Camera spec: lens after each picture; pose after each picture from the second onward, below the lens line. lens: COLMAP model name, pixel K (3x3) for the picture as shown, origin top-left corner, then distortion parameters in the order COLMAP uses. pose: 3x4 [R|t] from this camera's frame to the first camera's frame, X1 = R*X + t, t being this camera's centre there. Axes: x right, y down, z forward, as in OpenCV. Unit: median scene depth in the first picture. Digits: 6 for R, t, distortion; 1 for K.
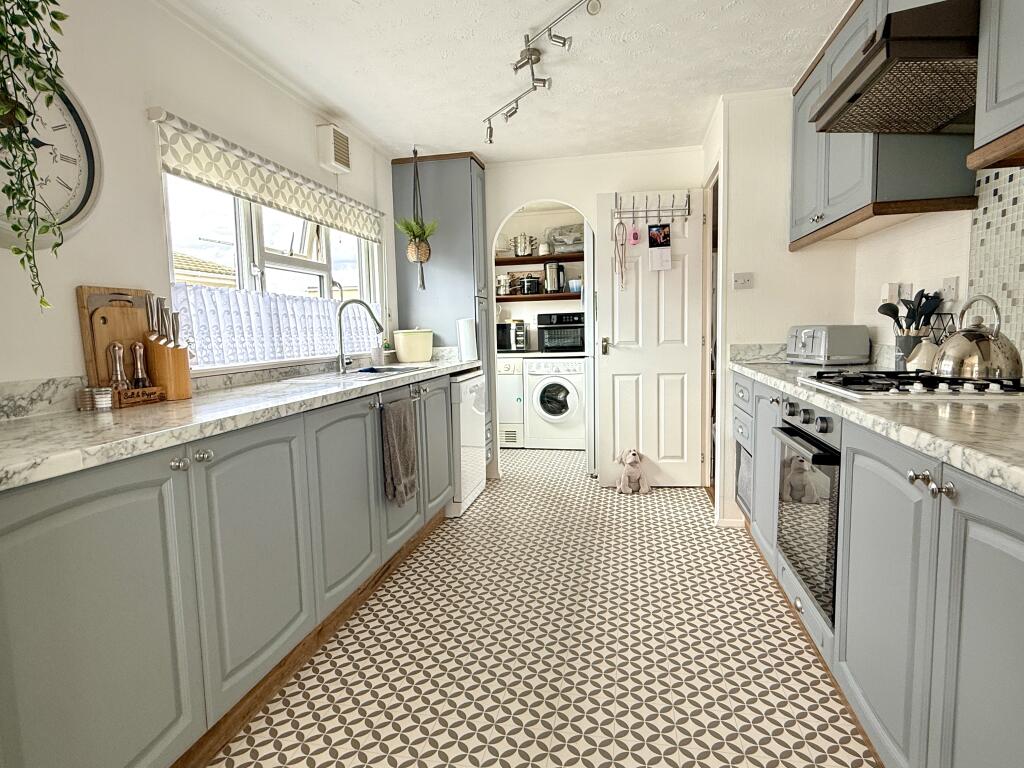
lens RADIAL K [[565.1, 0, 511.0], [0, 565.1, 383.1], [0, 0, 1]] dist [0.004072, 0.001393]
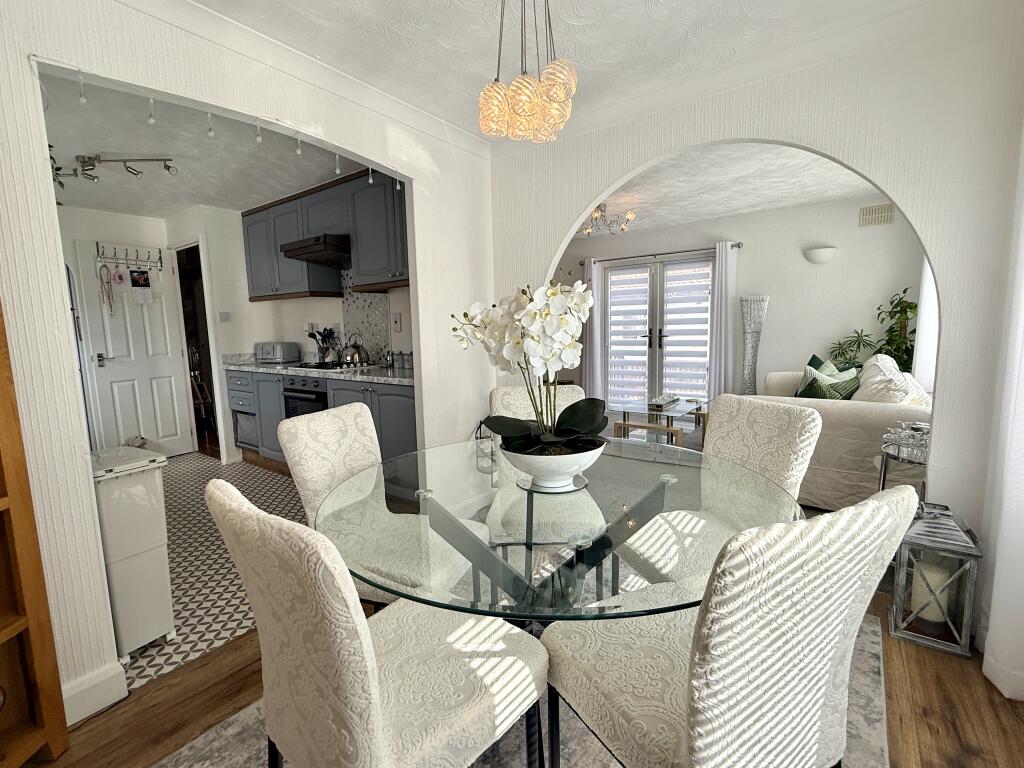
lens RADIAL K [[474.7, 0, 511.1], [0, 474.7, 383.7], [0, 0, 1]] dist [-0.000696, -0.000058]
pose [[0.411289, -0.097196, 0.906308, -0.443684], [0.098764, 0.993197, 0.061695, 0.012644], [-0.906138, 0.064137, 0.418090, -0.295137]]
